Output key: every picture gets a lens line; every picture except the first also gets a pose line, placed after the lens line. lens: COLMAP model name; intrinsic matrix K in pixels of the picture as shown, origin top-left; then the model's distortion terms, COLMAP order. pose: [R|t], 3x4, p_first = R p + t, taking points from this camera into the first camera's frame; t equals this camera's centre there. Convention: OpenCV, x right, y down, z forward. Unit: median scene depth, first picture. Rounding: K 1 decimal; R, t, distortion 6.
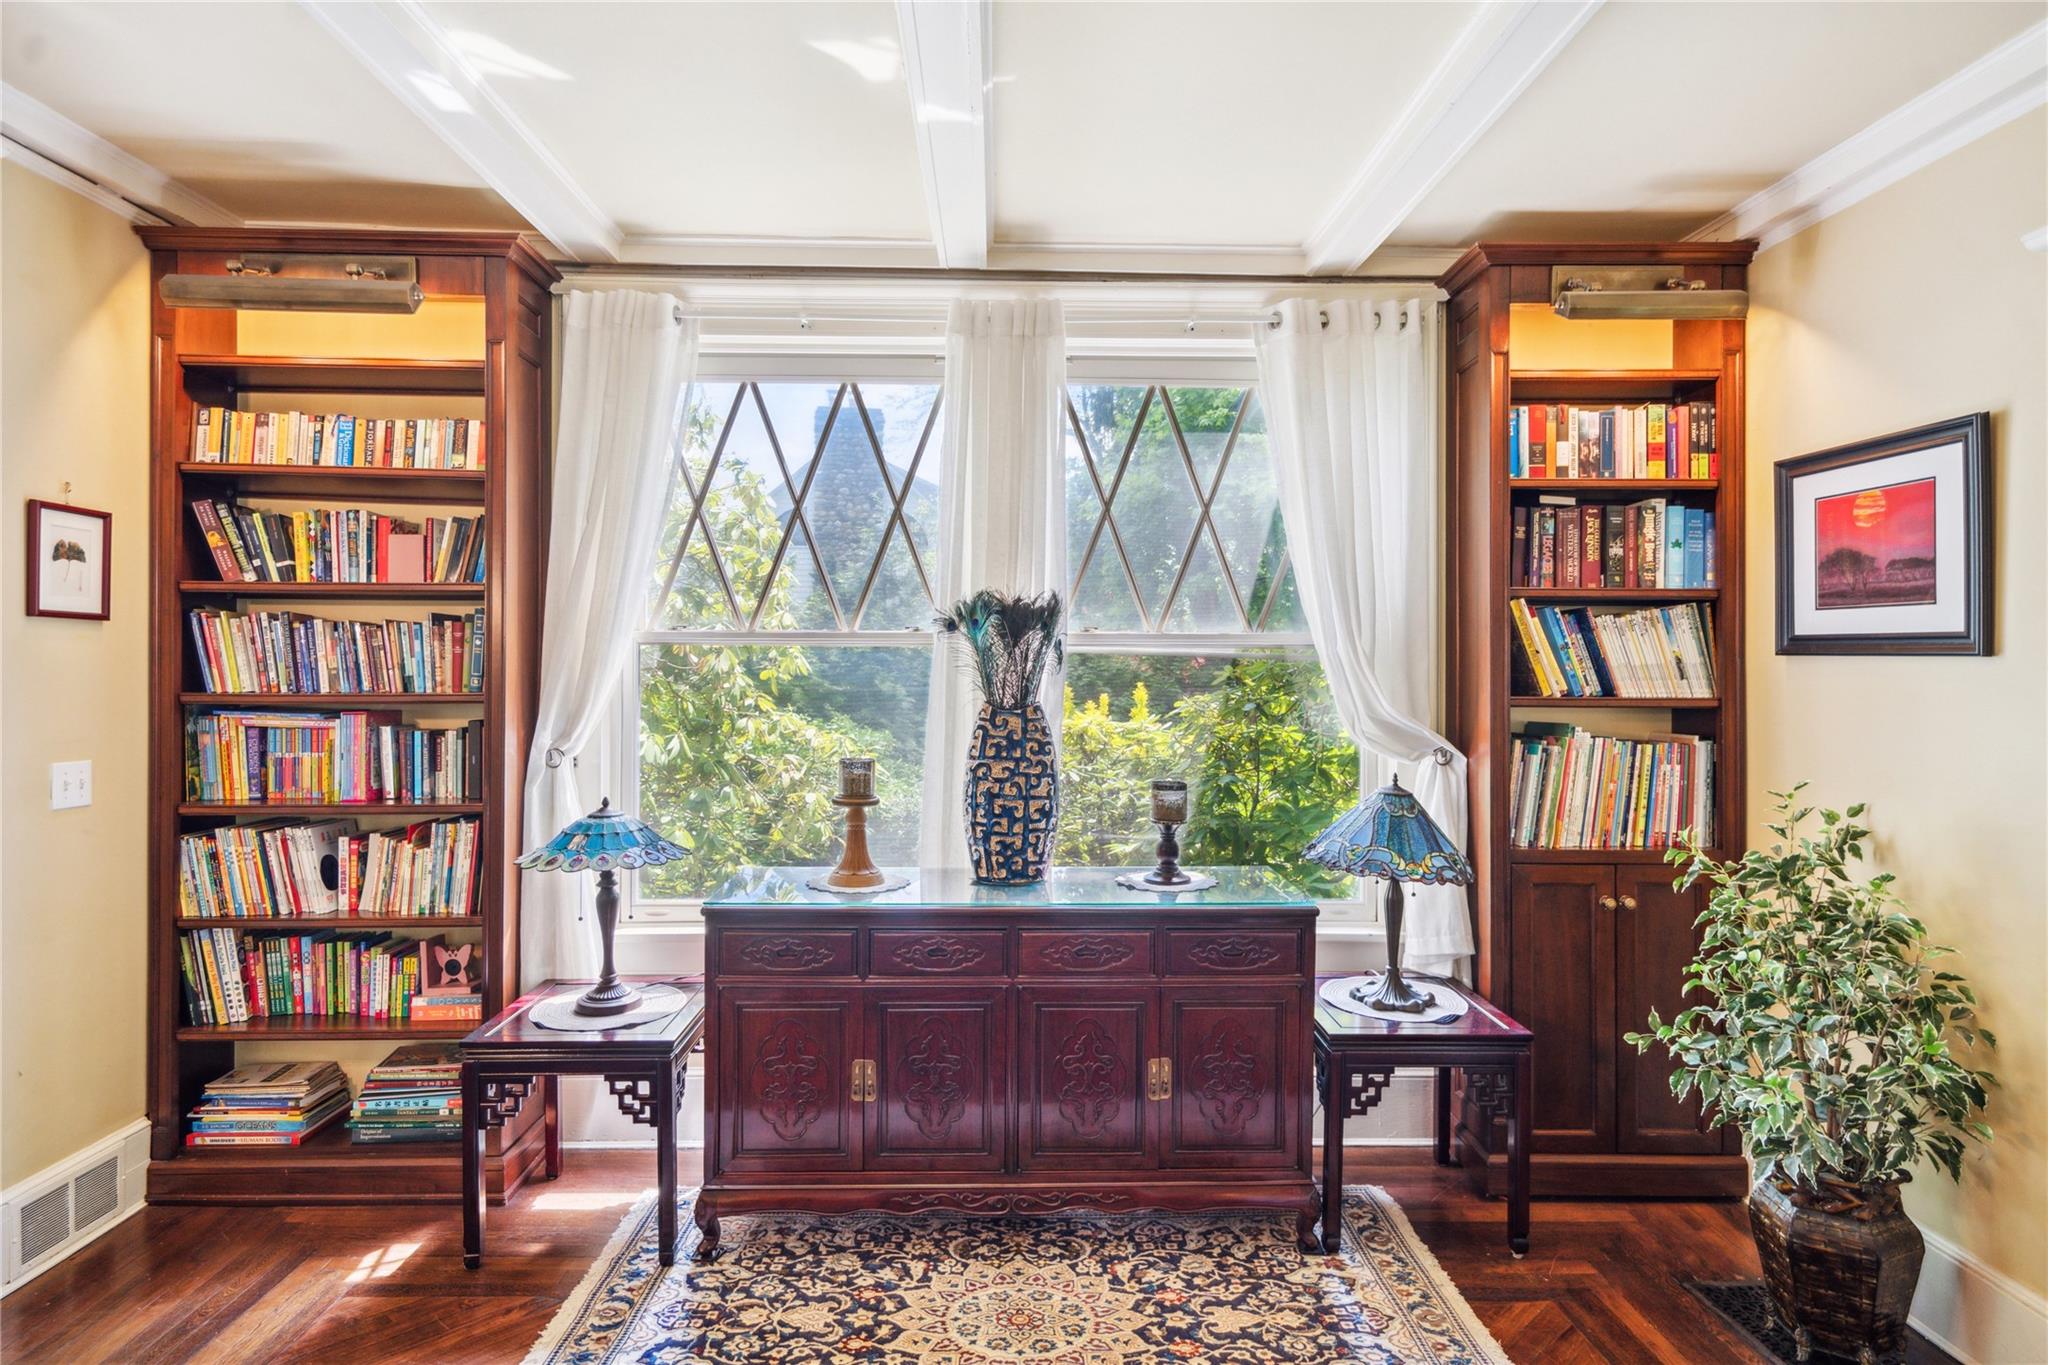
lens RADIAL K [[1111.1, 0, 1021.9], [0, 1111.1, 677.7], [0, 0, 1]] dist [-0.001168, -0.000482]
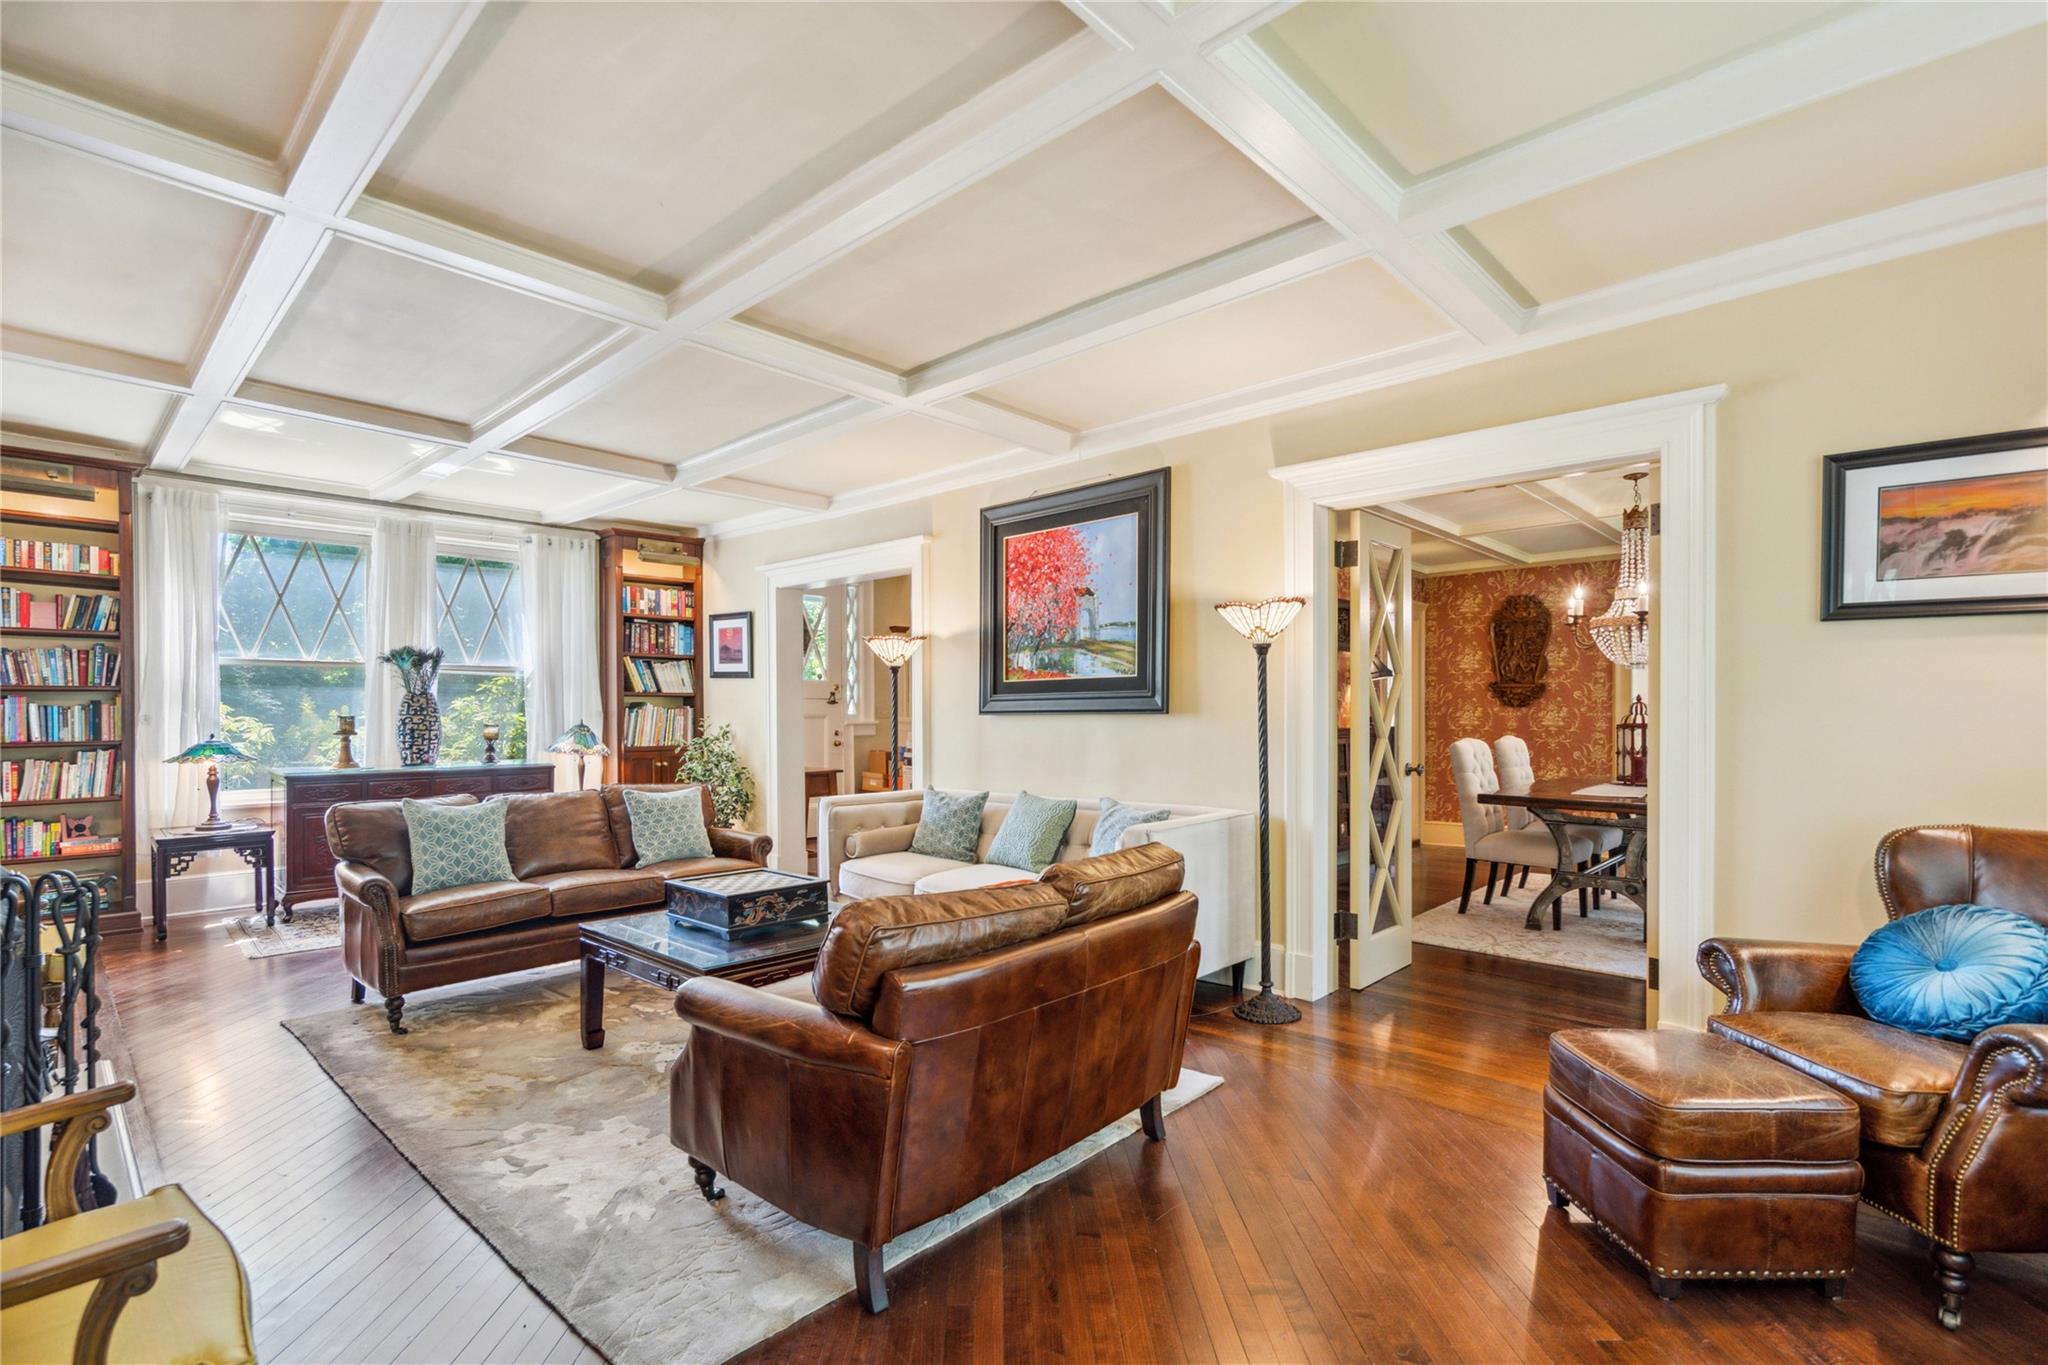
lens RADIAL K [[943.4, 0, 1009.3], [0, 943.4, 710.3], [0, 0, 1]] dist [0.000419, -0.000087]
pose [[0.705688, -0.006708, 0.708491, -0.541865], [0.004676, 0.999977, 0.004810, 0.055829], [-0.708507, -0.000081, 0.705704, -1.324705]]
